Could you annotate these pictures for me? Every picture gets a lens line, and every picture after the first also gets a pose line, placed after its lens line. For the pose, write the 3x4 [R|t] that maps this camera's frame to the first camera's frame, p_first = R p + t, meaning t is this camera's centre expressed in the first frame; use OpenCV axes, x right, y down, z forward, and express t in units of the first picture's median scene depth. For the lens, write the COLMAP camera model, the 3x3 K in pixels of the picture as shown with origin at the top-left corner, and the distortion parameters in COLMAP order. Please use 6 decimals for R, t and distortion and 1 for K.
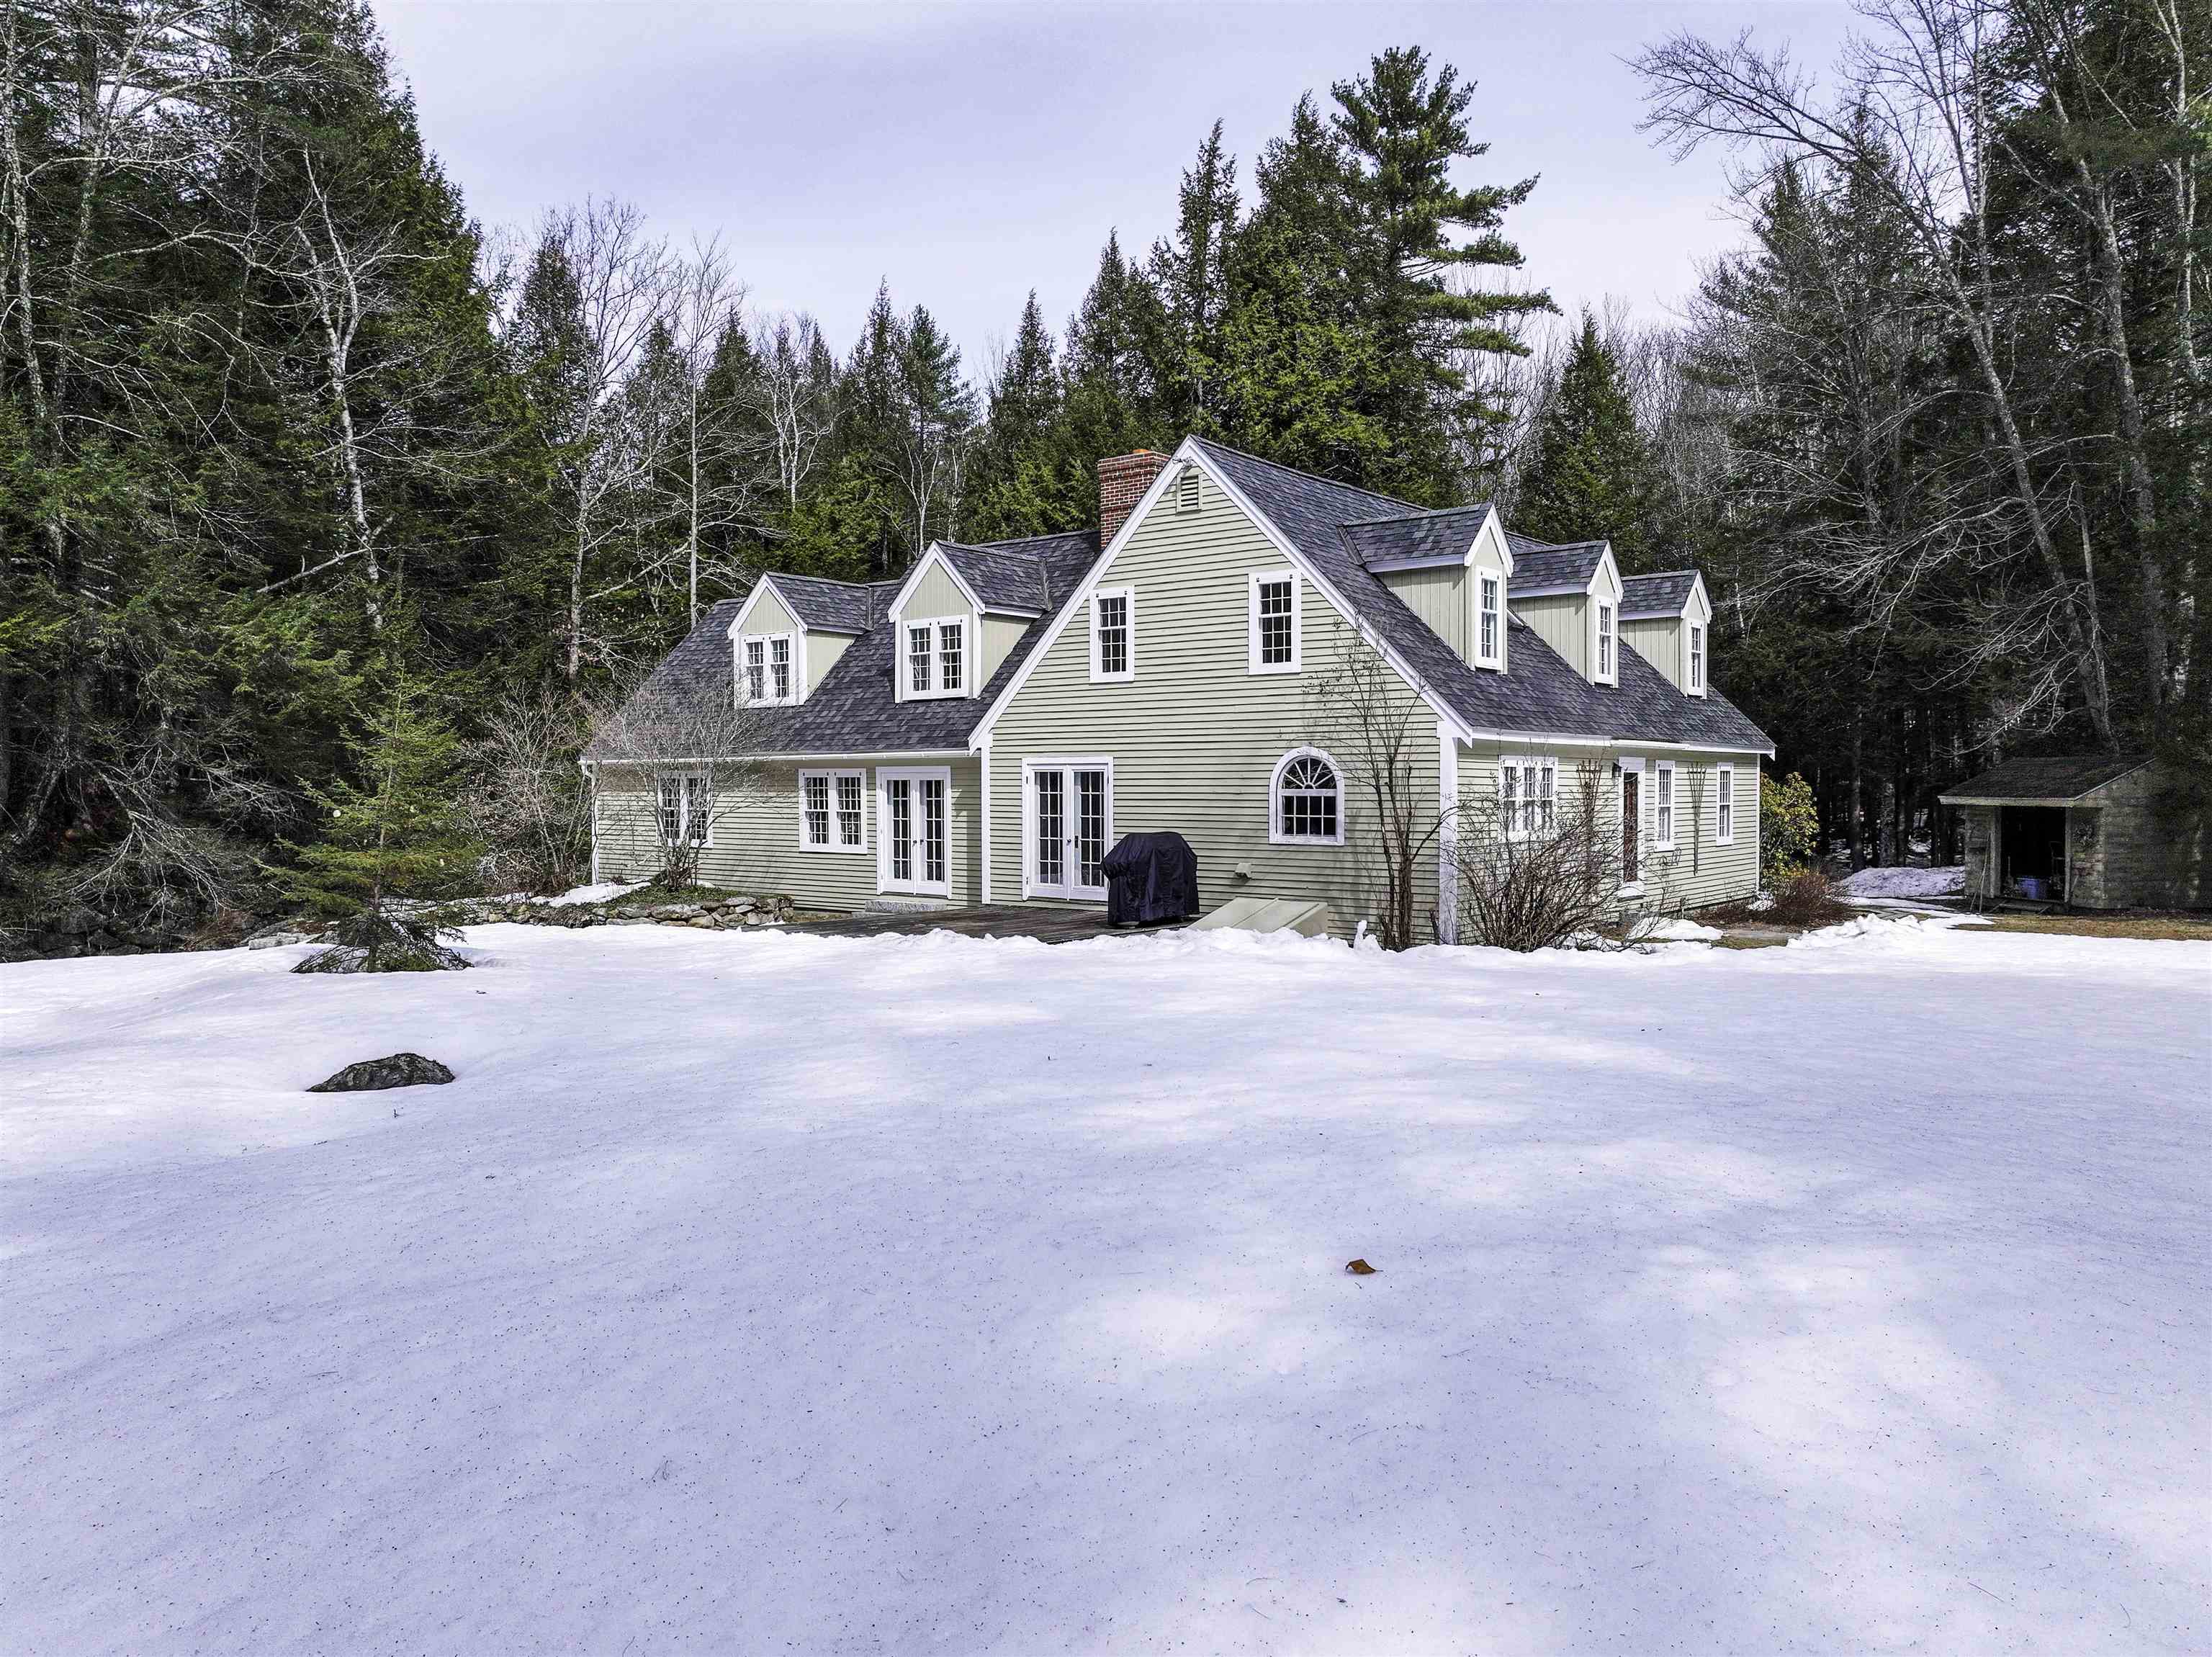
lens RADIAL K [[1563.4, 0, 1107.4], [0, 1563.4, 824.7], [0, 0, 1]] dist [0.011218, 0.001183]
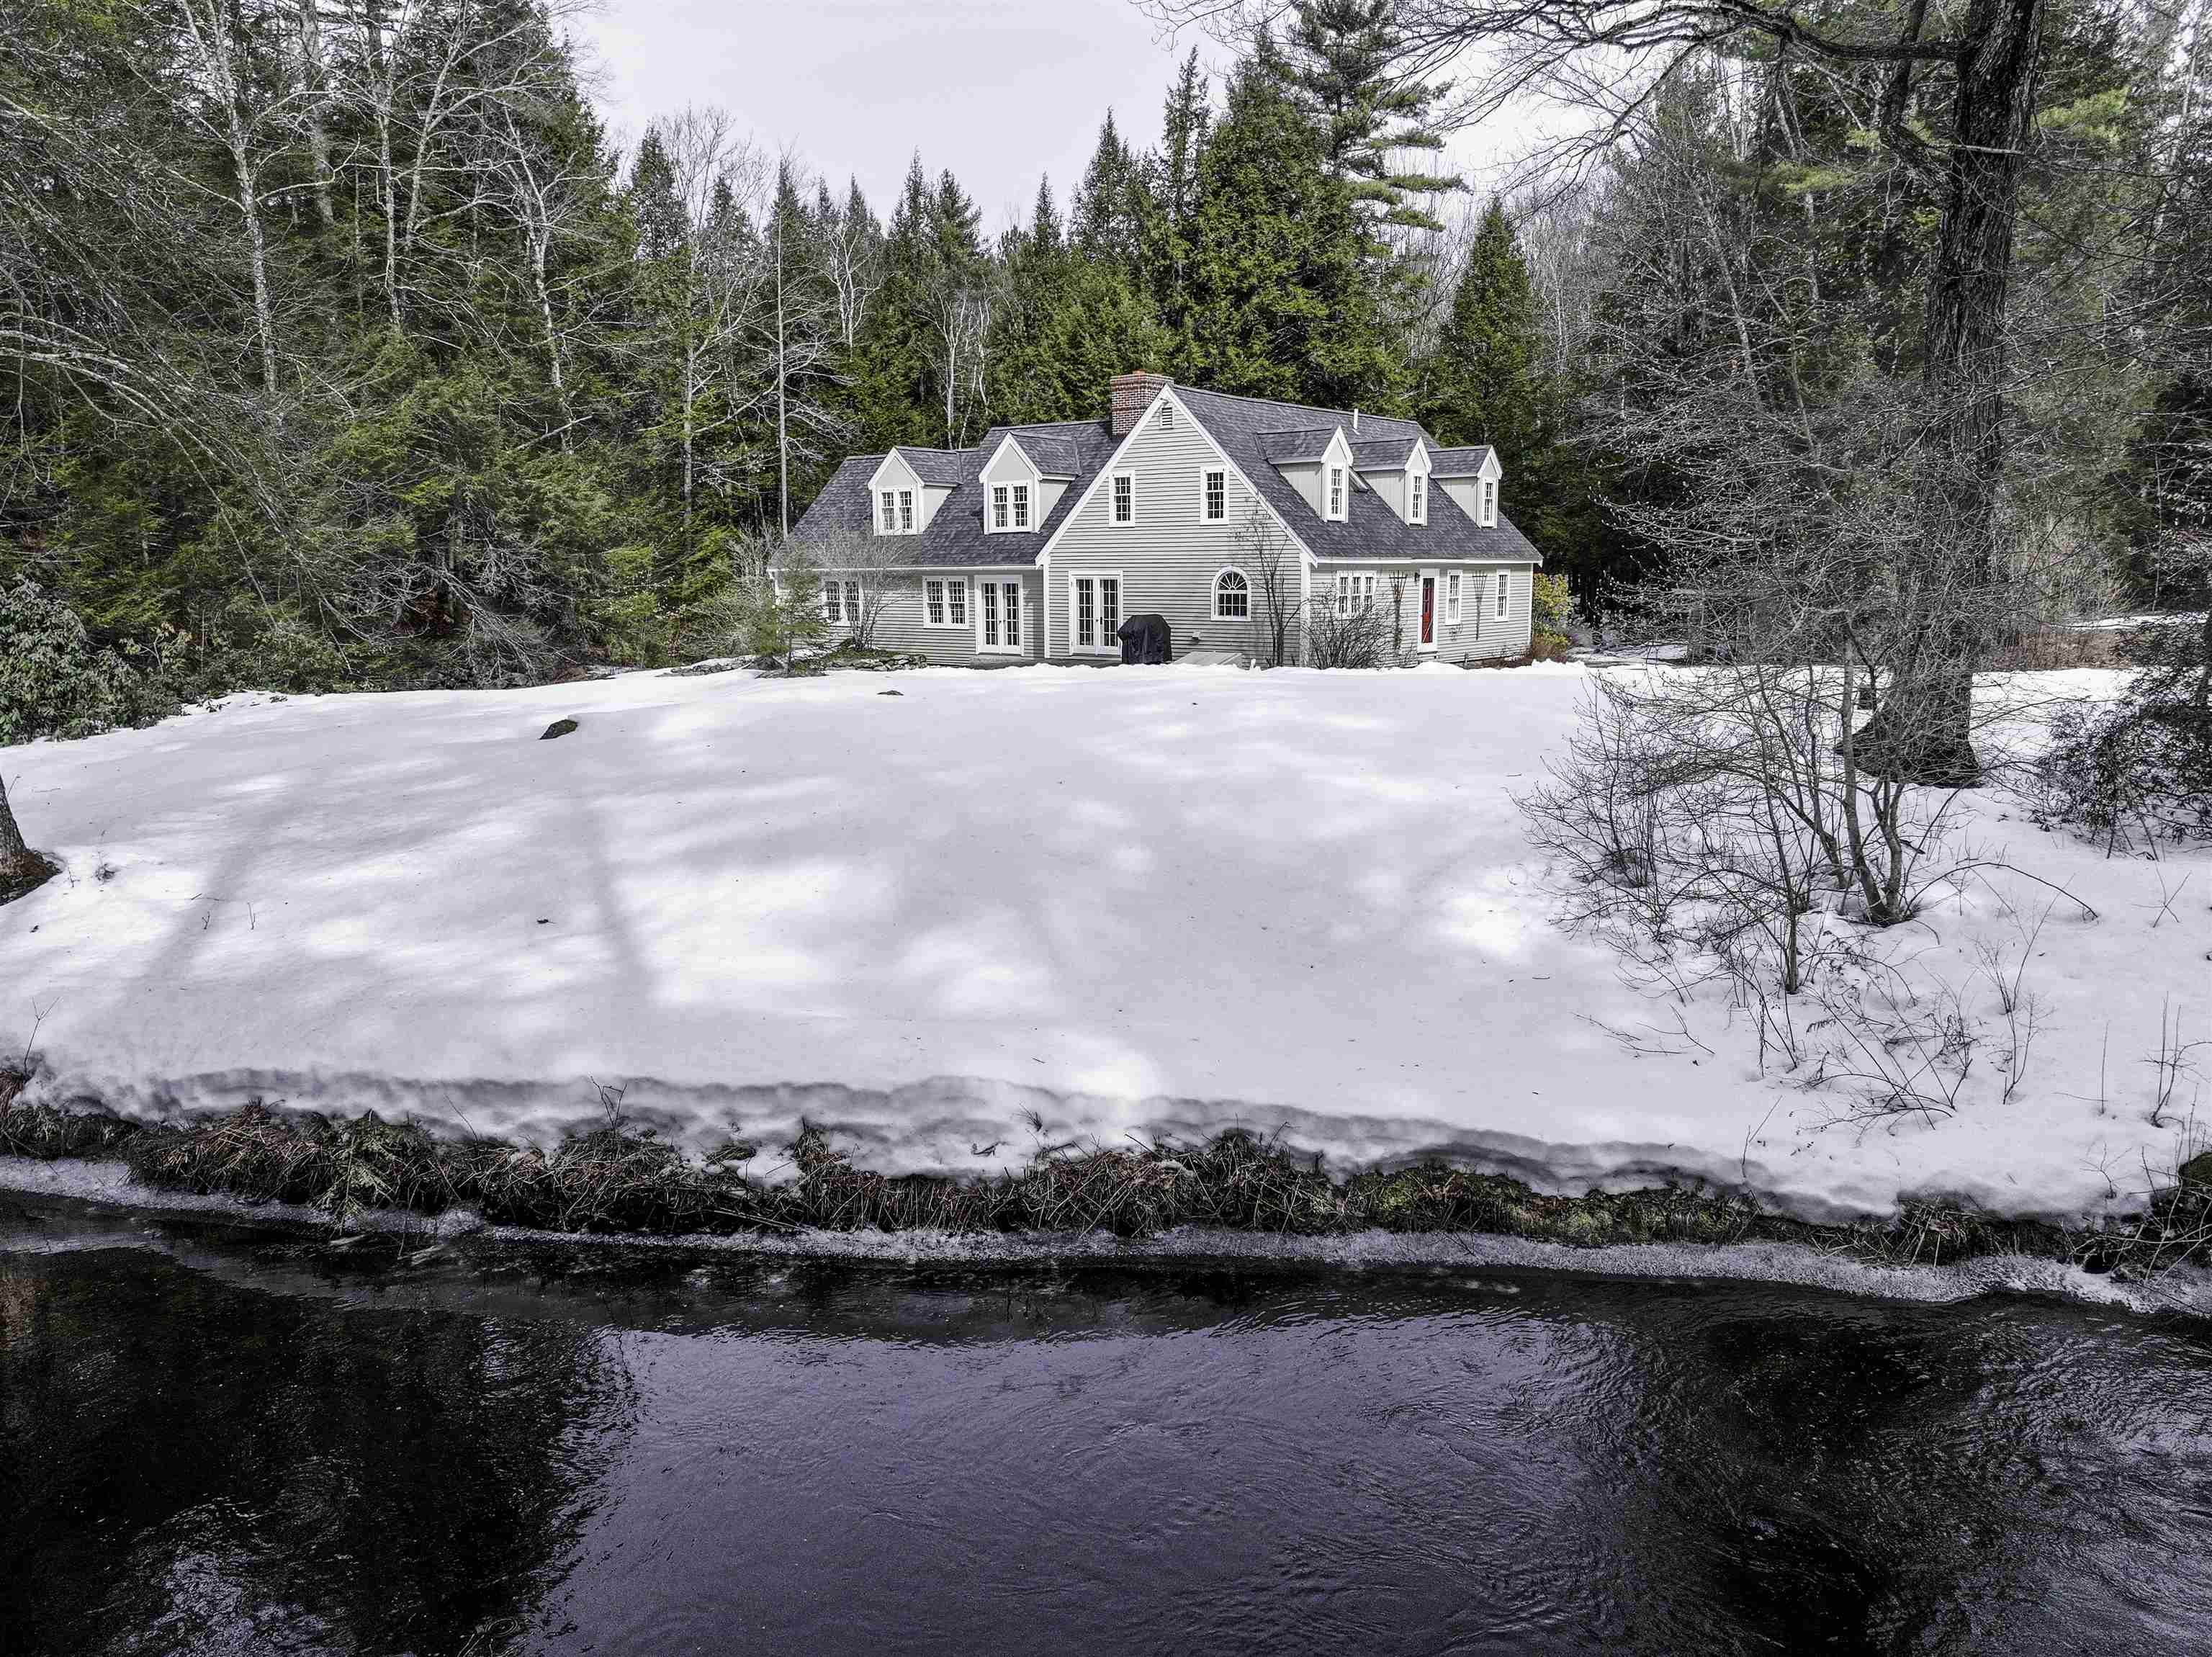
lens RADIAL K [[1563.4, 0, 1103.6], [0, 1563.4, 826.2], [0, 0, 1]] dist [0.011218, 0.001183]
pose [[0.999972, -0.005037, 0.005572, -0.022384], [0.004230, 0.990660, 0.136290, 0.000514], [-0.006206, -0.136263, 0.990653, -0.586521]]
